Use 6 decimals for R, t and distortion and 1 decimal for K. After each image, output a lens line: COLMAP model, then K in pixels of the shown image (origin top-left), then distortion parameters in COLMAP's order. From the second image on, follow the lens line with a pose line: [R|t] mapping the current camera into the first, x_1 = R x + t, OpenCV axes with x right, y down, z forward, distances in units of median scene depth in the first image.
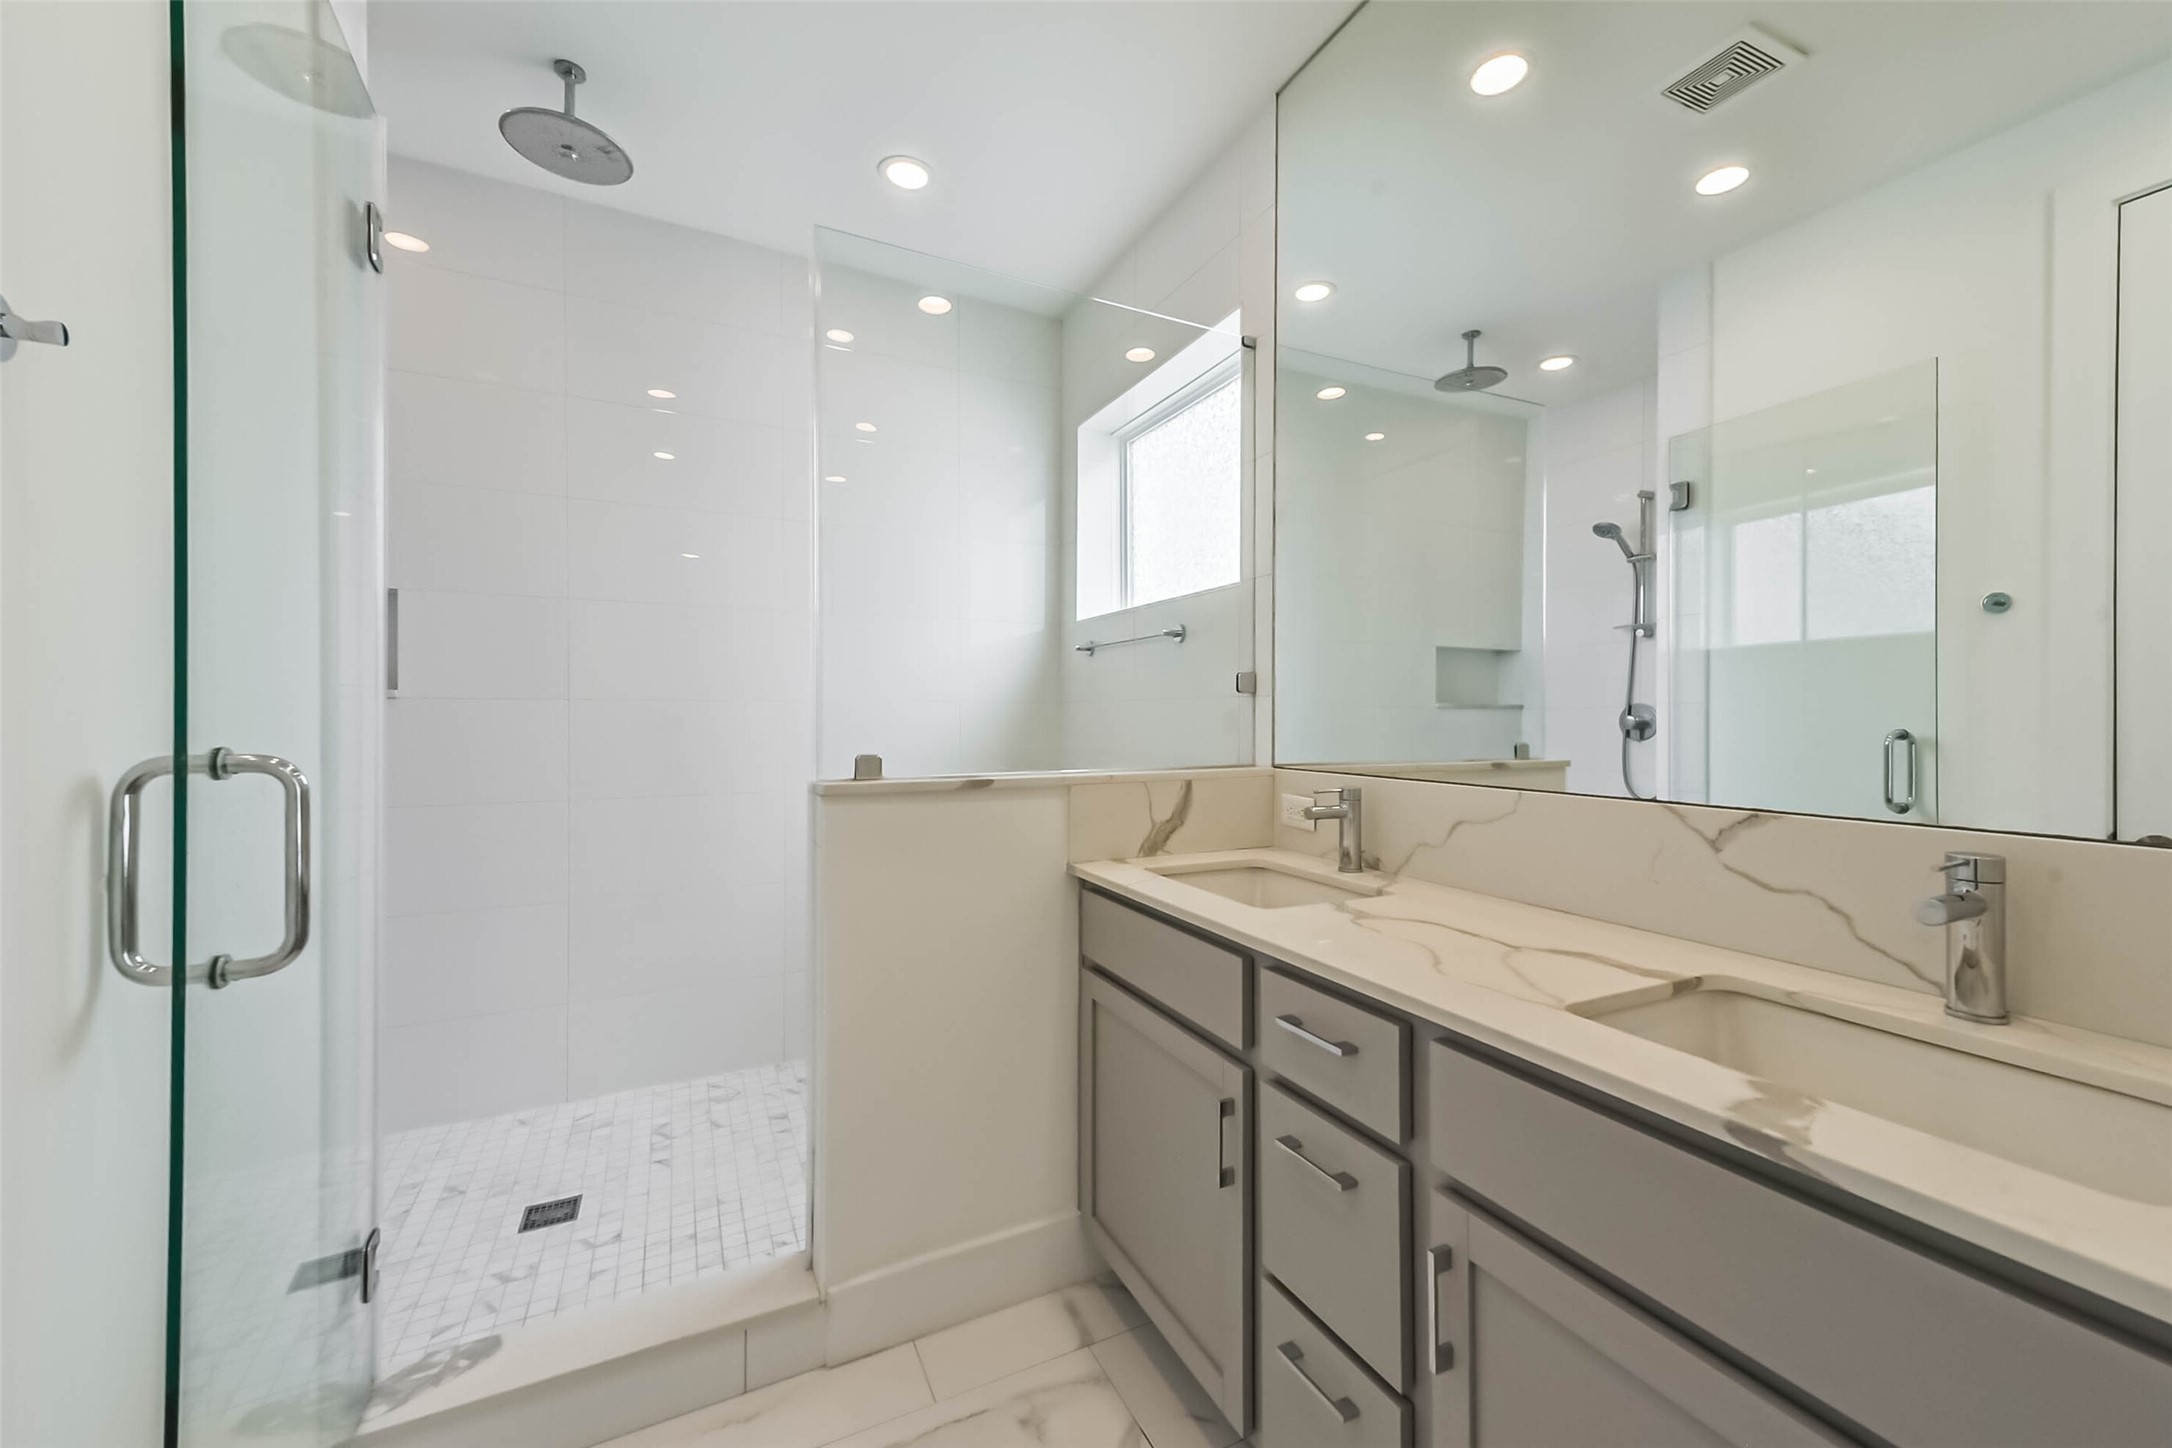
lens RADIAL K [[815.5, 0, 1090.0], [0, 815.5, 715.8], [0, 0, 1]] dist [0.000044, 0.000012]
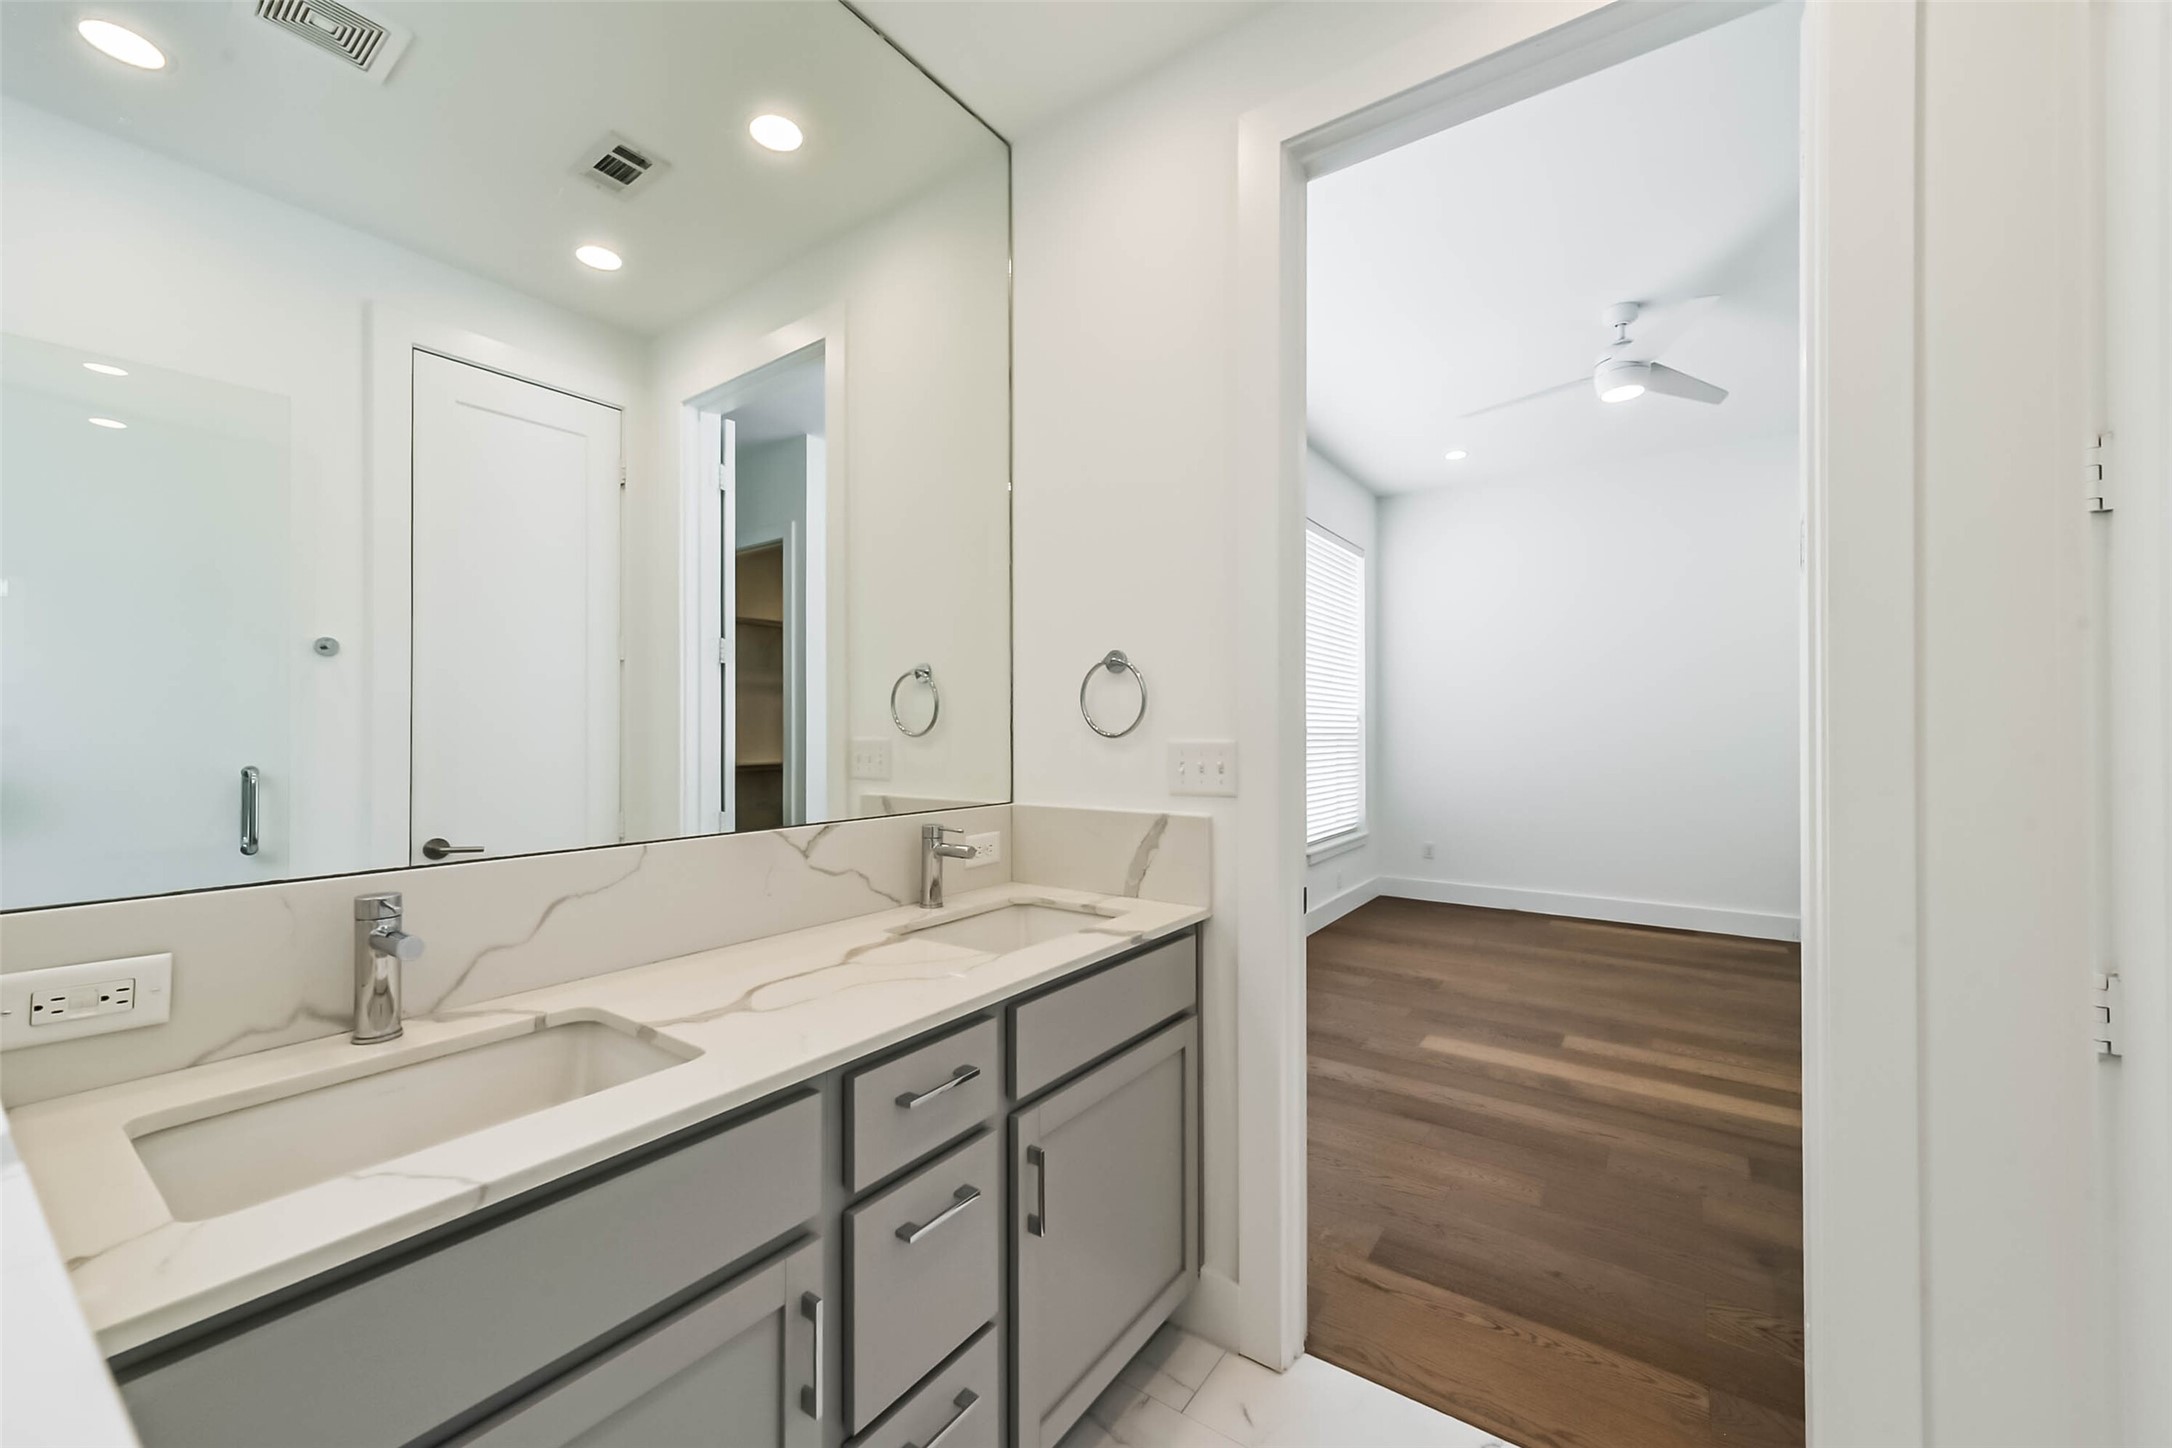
lens RADIAL K [[835.9, 0, 1098.6], [0, 835.9, 723.8], [0, 0, 1]] dist [0.016269, -0.002663]
pose [[-0.487443, 0.011952, 0.873073, -0.674066], [0.003899, 0.999926, -0.011512, -0.037974], [-0.873146, -0.002207, -0.487454, 1.233797]]
